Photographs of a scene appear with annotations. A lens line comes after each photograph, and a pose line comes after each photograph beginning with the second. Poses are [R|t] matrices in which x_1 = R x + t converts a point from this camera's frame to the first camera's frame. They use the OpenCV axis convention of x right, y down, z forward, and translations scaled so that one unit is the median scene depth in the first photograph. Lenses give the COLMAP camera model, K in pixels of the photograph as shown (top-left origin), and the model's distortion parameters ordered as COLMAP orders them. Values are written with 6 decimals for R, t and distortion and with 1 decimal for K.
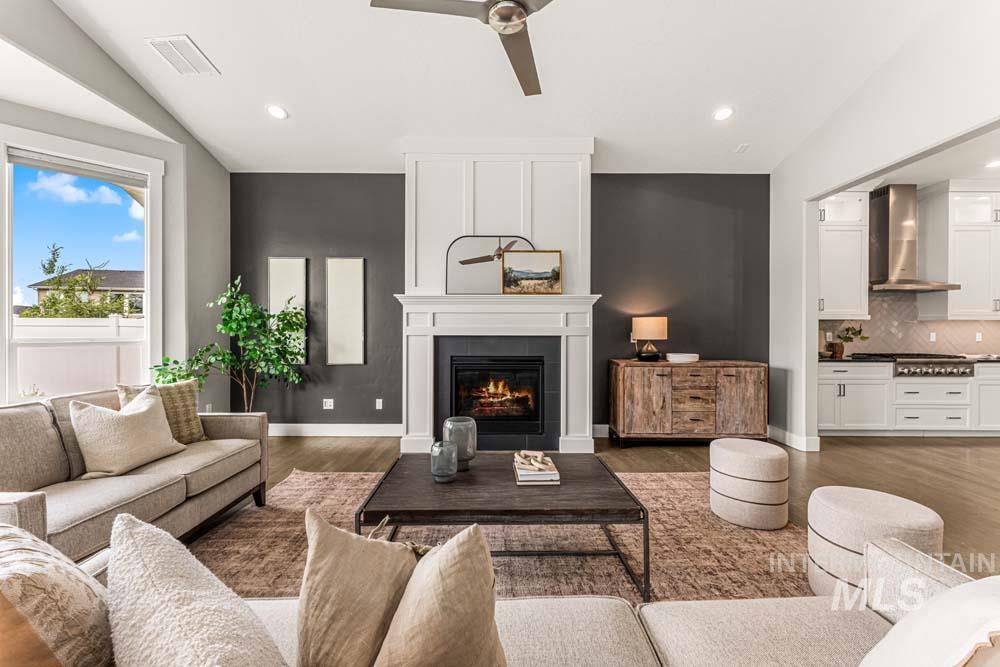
lens RADIAL K [[401.4, 0, 500.0], [0, 401.4, 333.5], [0, 0, 1]] dist [0.001984, -0.000068]
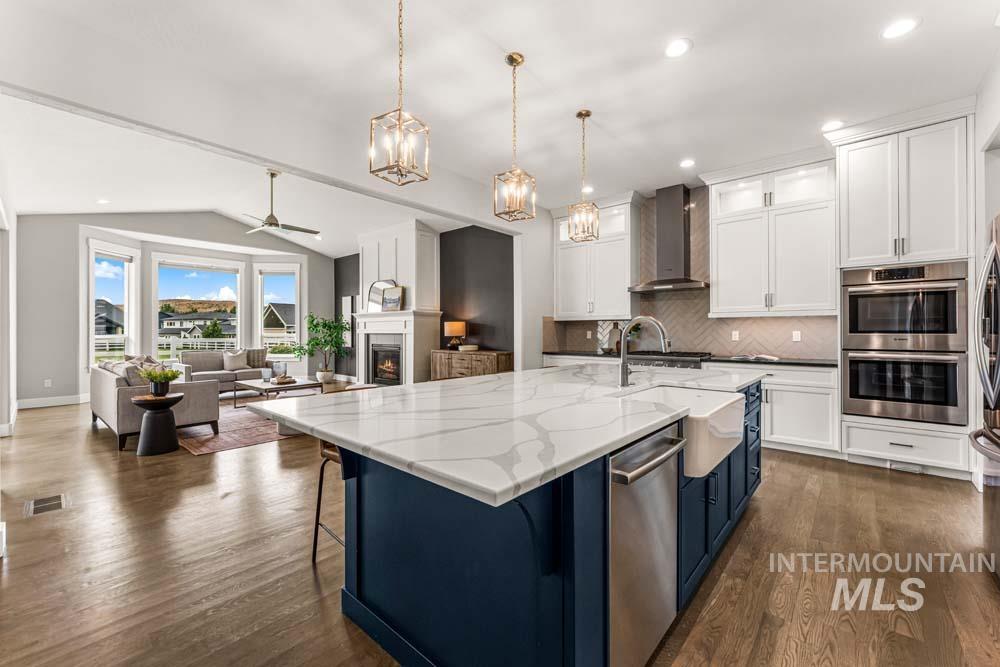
lens RADIAL K [[404.0, 0, 498.3], [0, 404.0, 328.3], [0, 0, 1]] dist [0.000703, 0.000021]
pose [[0.754062, -0.007442, -0.656761, 1.609254], [0.001741, 0.999955, -0.009332, -0.000263], [0.656801, 0.005893, 0.754041, -0.077416]]
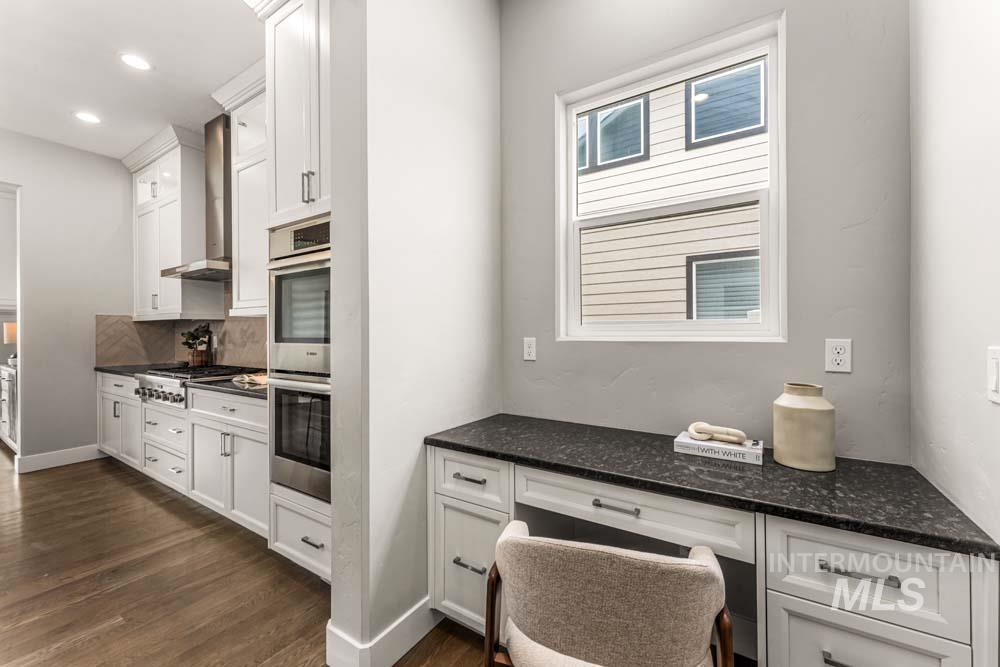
lens RADIAL K [[405.8, 0, 498.0], [0, 405.8, 335.2], [0, 0, 1]] dist [0.000303, -0.000153]
pose [[0.837211, -0.004319, -0.546863, 2.126061], [0.003803, 0.999991, -0.002074, -0.001127], [0.546867, -0.000343, 0.837219, 0.819071]]
